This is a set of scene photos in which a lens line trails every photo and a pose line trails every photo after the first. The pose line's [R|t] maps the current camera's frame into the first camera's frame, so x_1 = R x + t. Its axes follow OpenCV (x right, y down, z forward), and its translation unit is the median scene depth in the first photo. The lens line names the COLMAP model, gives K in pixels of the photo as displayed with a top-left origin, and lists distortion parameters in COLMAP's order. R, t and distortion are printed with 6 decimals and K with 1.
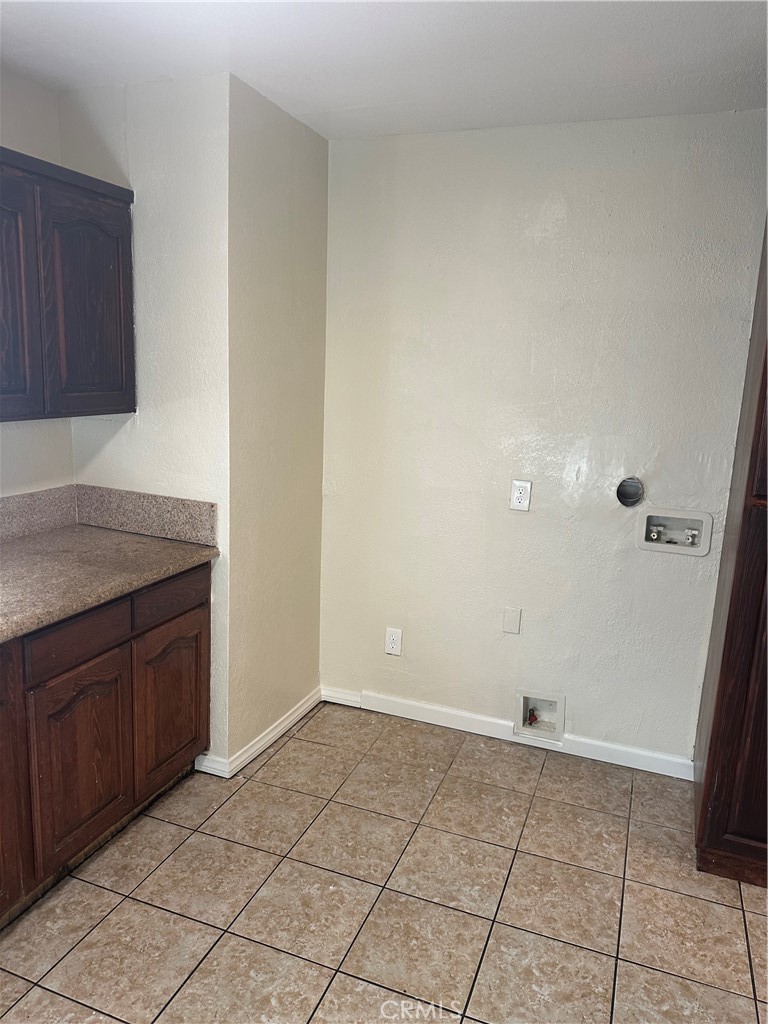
lens RADIAL K [[740.0, 0, 384.0], [0, 740.0, 512.0], [0, 0, 1]] dist [0.068374, -0.069199]
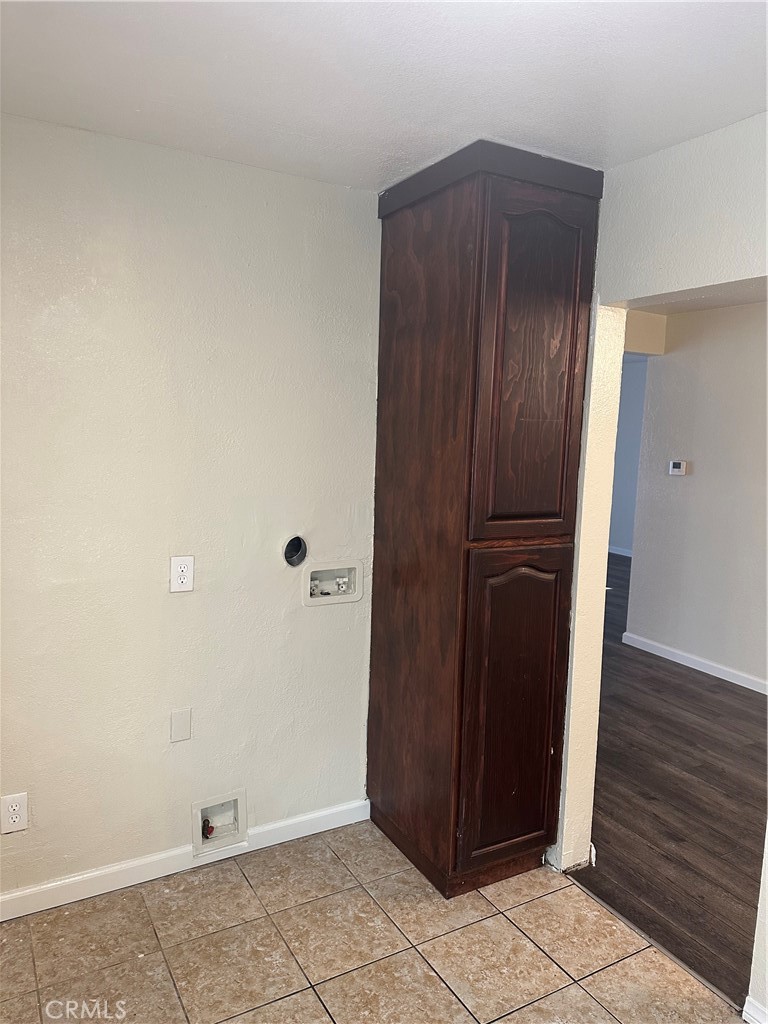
lens RADIAL K [[747.1, 0, 384.6], [0, 747.1, 486.0], [0, 0, 1]] dist [0.025584, -0.007898]
pose [[0.637541, -0.088987, 0.765260, -0.331224], [0.153077, 0.988134, -0.012626, -0.079480], [-0.755055, 0.125193, 0.643598, 0.268612]]
